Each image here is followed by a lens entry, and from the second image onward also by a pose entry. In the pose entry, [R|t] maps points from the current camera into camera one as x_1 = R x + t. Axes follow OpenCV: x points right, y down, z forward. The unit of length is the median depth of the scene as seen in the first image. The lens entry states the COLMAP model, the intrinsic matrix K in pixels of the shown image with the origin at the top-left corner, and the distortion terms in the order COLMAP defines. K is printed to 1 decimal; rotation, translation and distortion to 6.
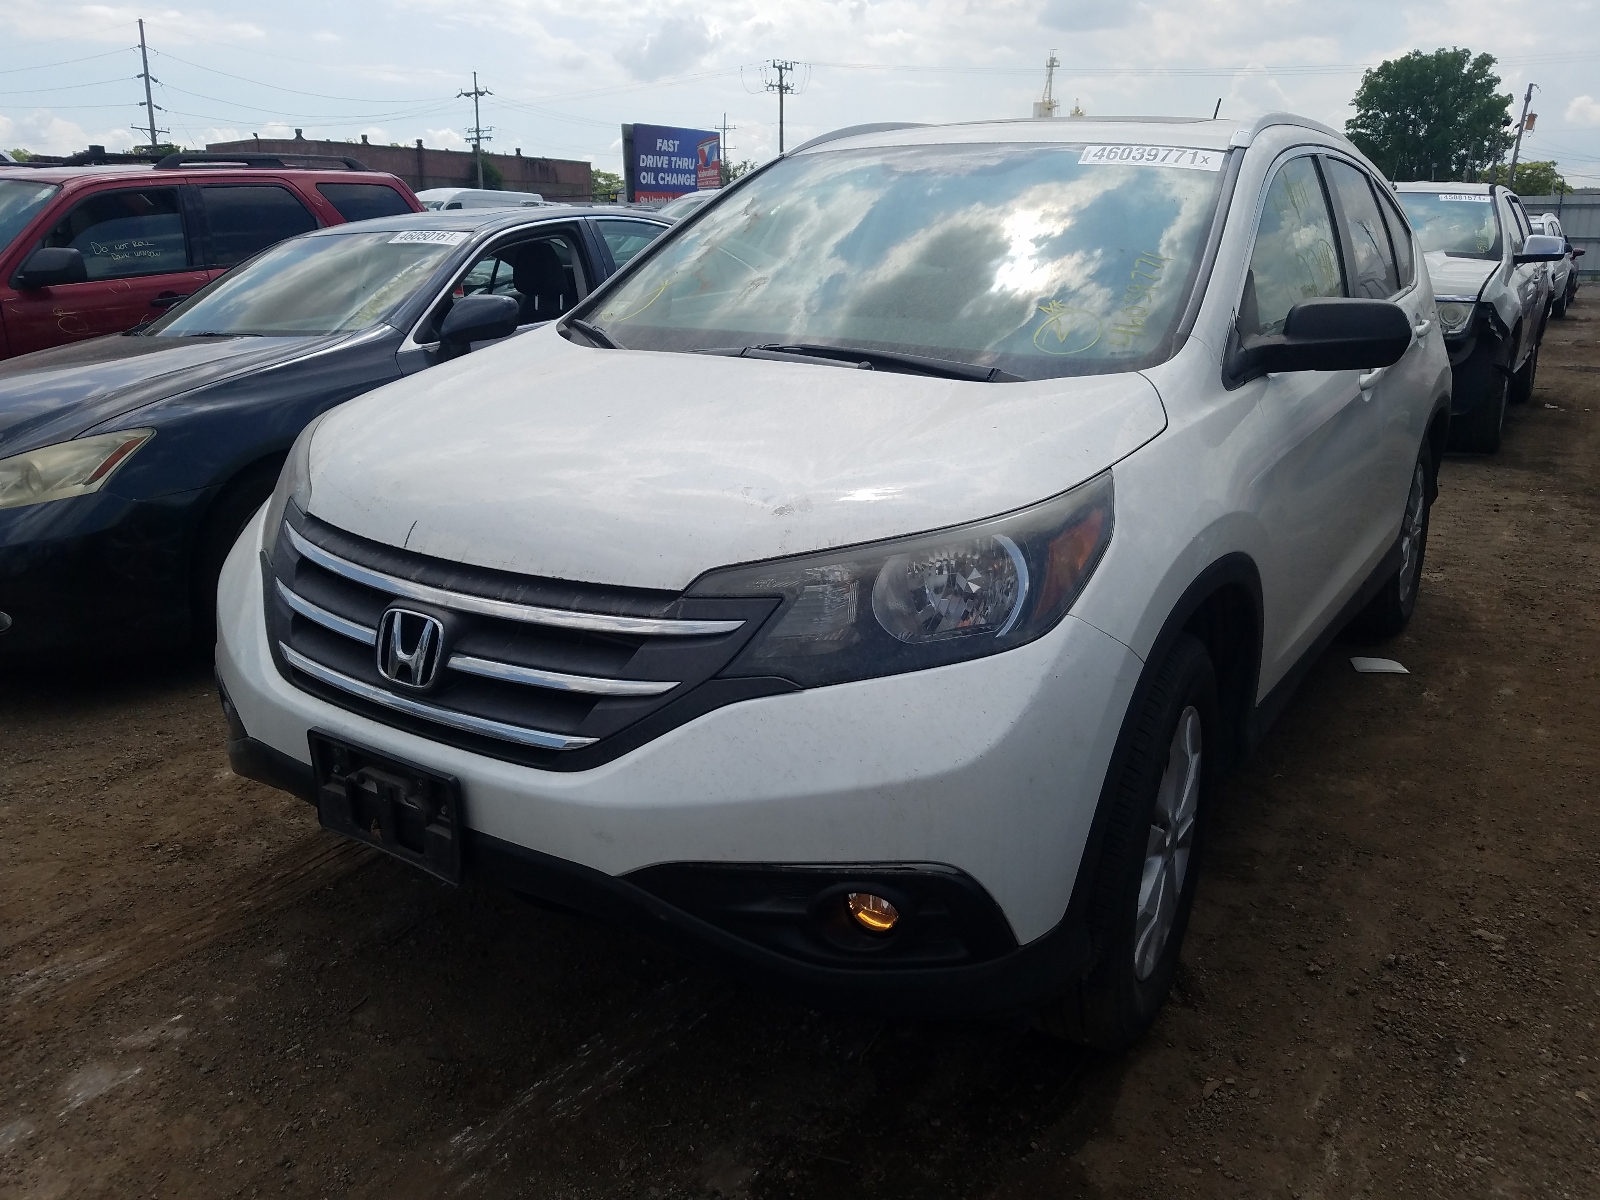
lens RADIAL K [[1211.8, 0, 798.2], [0, 1211.8, 598.6], [0, 0, 1]] dist [0.002042, 0.000450]
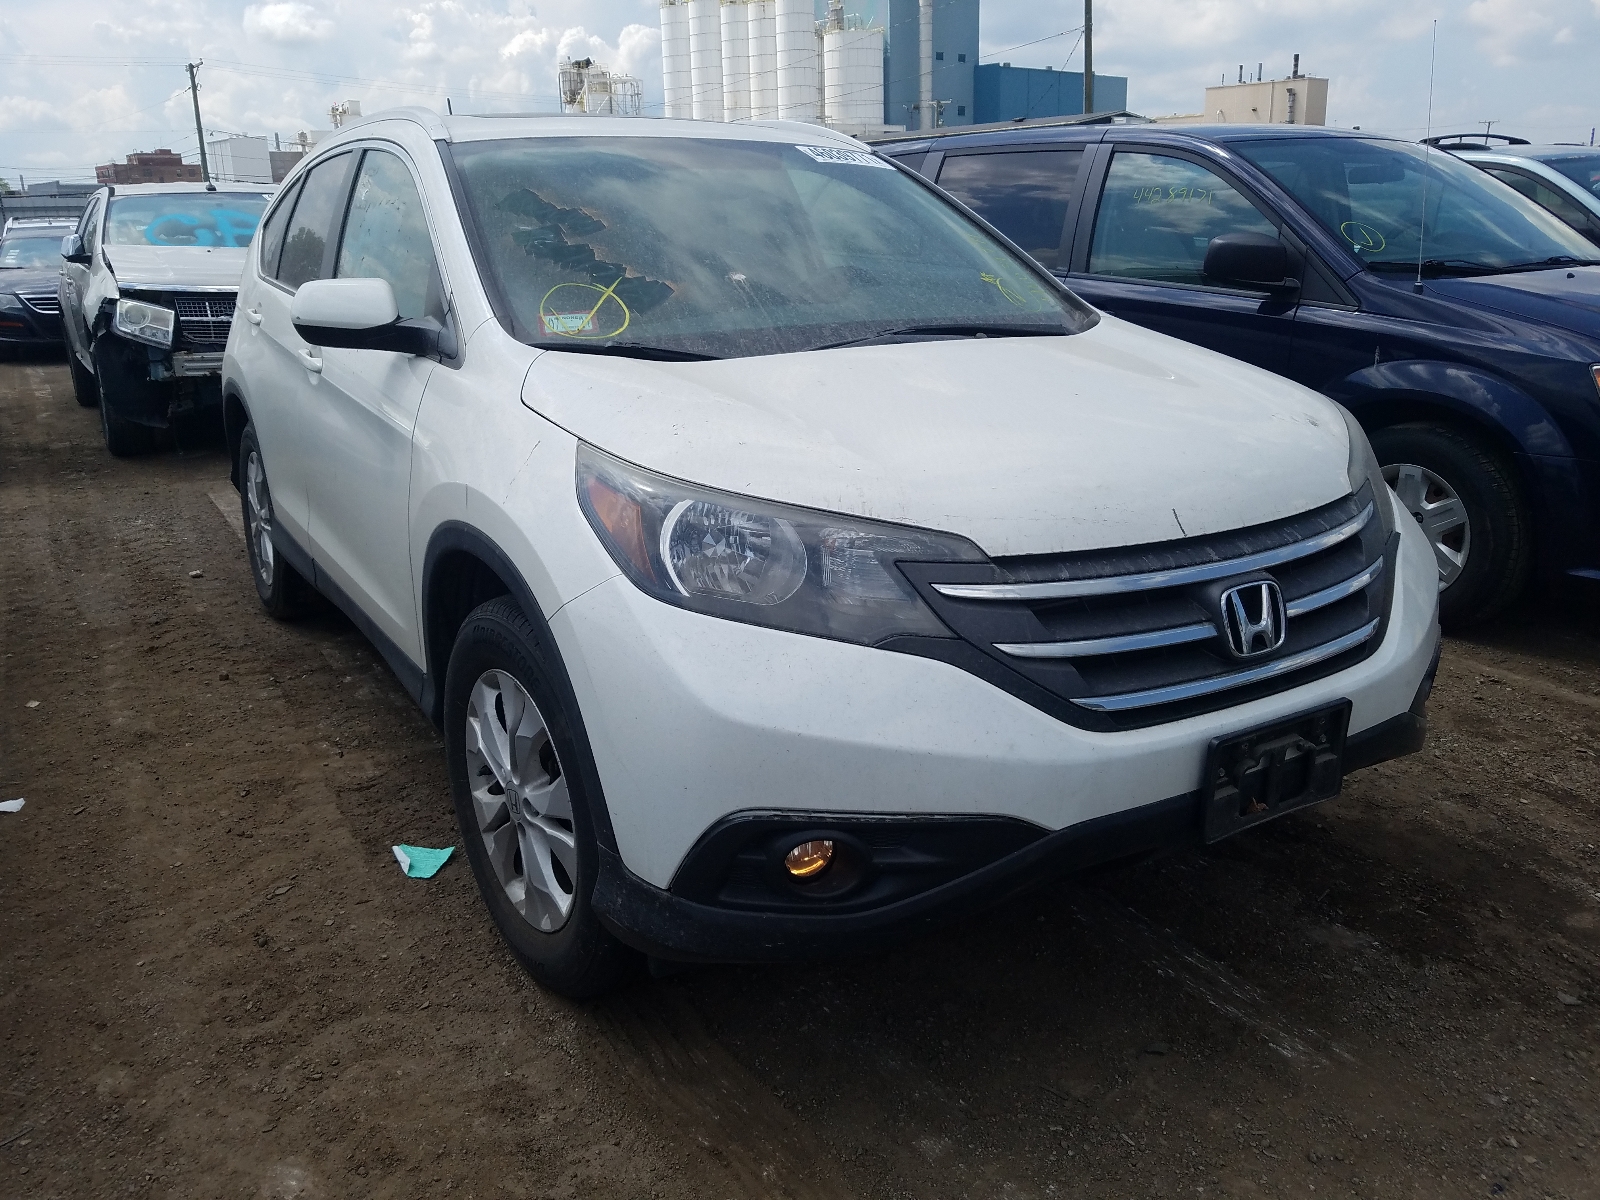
lens RADIAL K [[1211.8, 0, 798.3], [0, 1211.8, 601.3], [0, 0, 1]] dist [0.002042, 0.000450]
pose [[0.437138, -0.283765, 0.853456, -1.308265], [0.284802, 0.943765, 0.167918, -0.245595], [-0.853111, 0.169663, 0.493372, 0.785048]]
